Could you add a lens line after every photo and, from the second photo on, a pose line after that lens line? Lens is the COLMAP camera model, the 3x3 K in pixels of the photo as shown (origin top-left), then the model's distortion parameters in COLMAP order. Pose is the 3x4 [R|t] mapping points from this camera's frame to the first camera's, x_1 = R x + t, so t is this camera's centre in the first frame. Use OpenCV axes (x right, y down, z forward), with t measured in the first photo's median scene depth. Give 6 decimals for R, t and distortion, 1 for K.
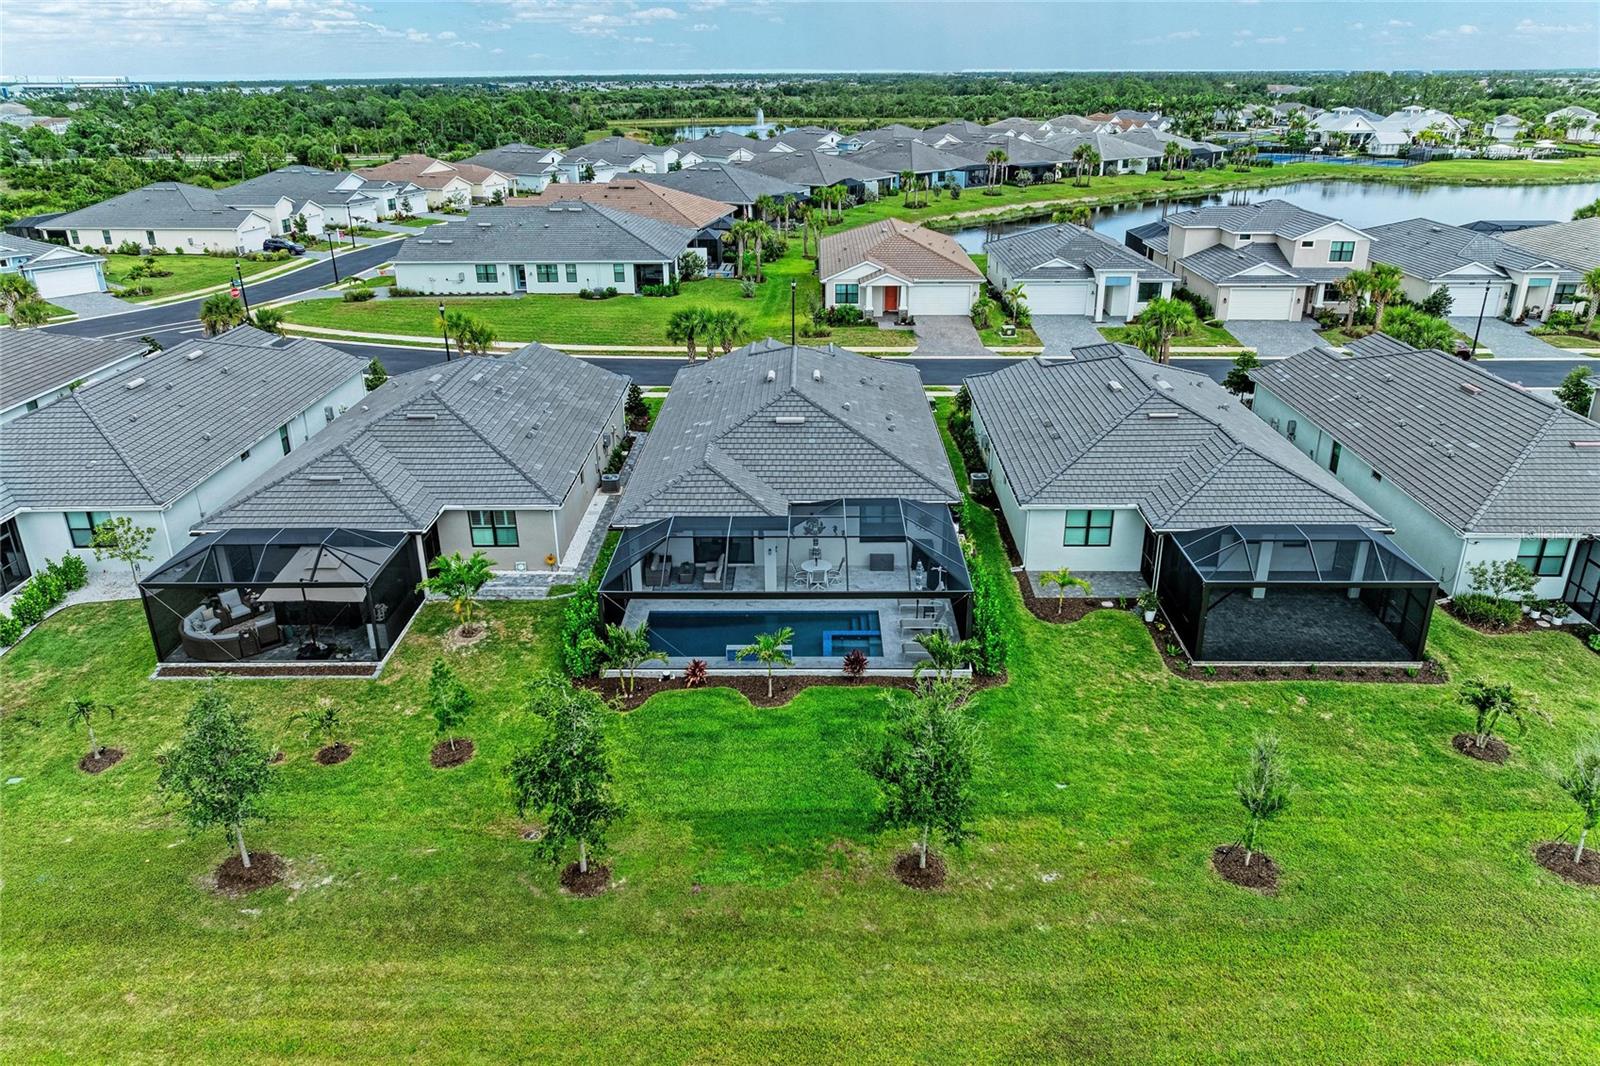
lens RADIAL K [[1111.3, 0, 800.0], [0, 1111.3, 533.0], [0, 0, 1]] dist [0.001586, 0.001703]
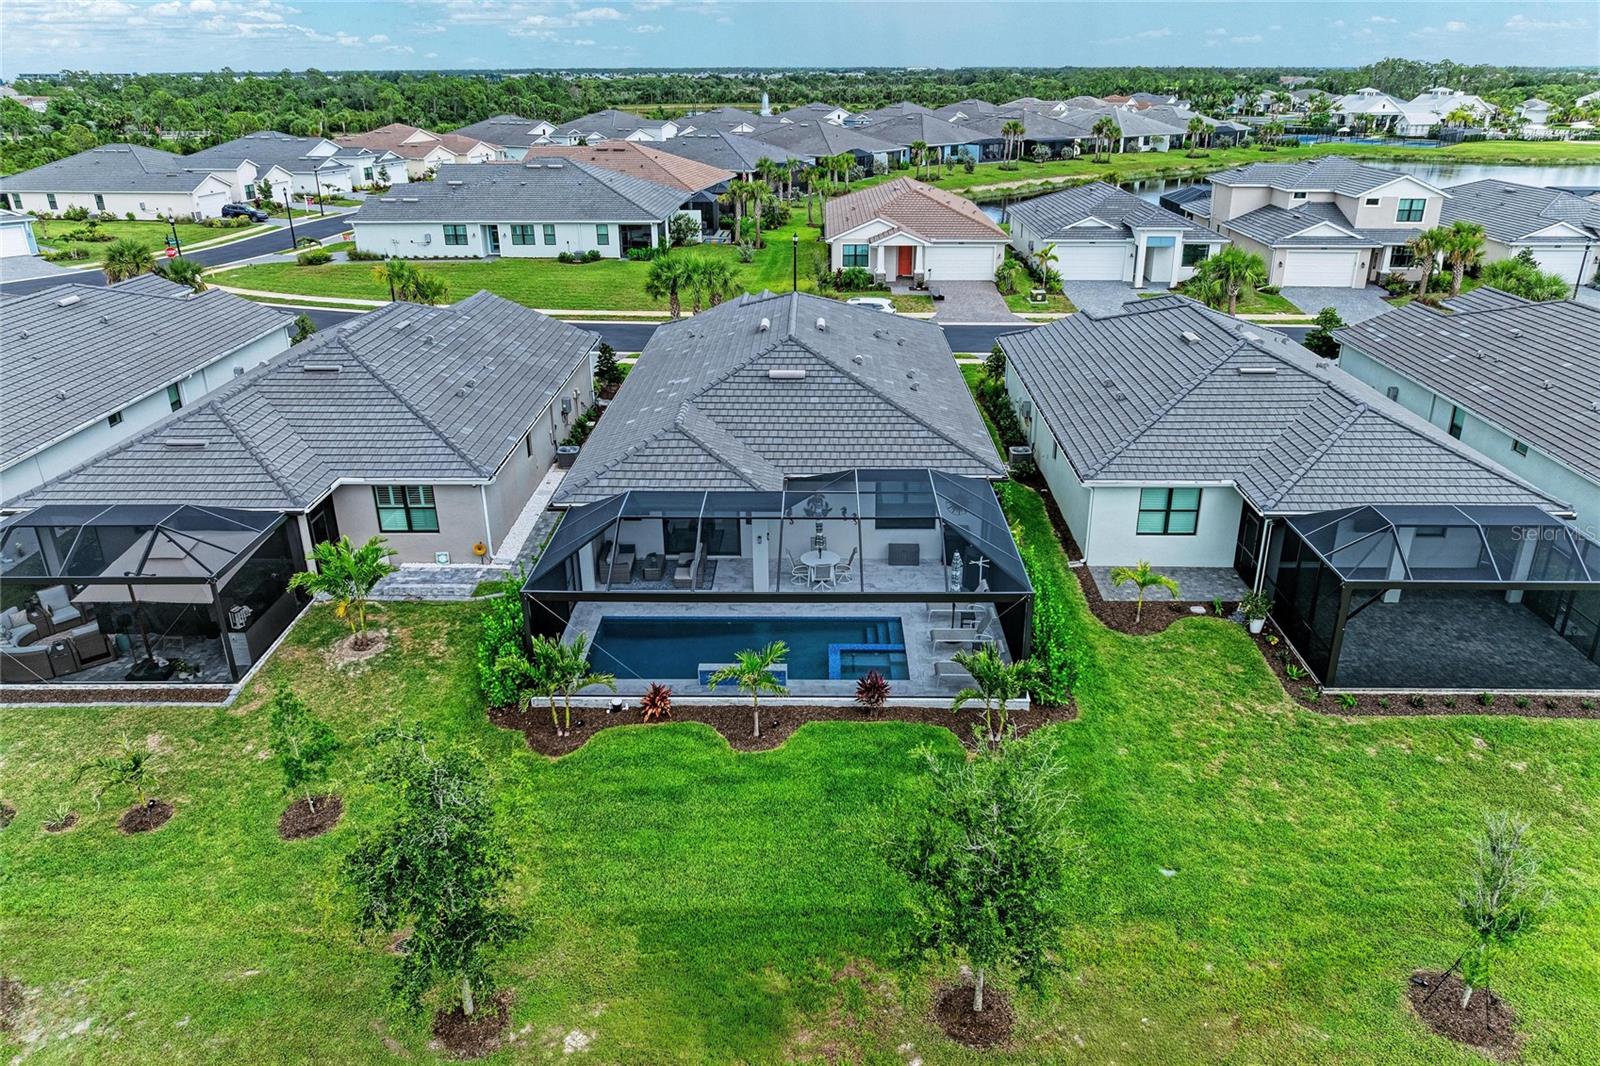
lens RADIAL K [[1111.3, 0, 800.0], [0, 1111.3, 533.0], [0, 0, 1]] dist [0.001586, 0.001703]
pose [[0.999985, 0.003748, -0.003885, 0.003615], [-0.003734, 0.999987, 0.003404, 0.008924], [0.003897, -0.003390, 0.999987, 0.216920]]
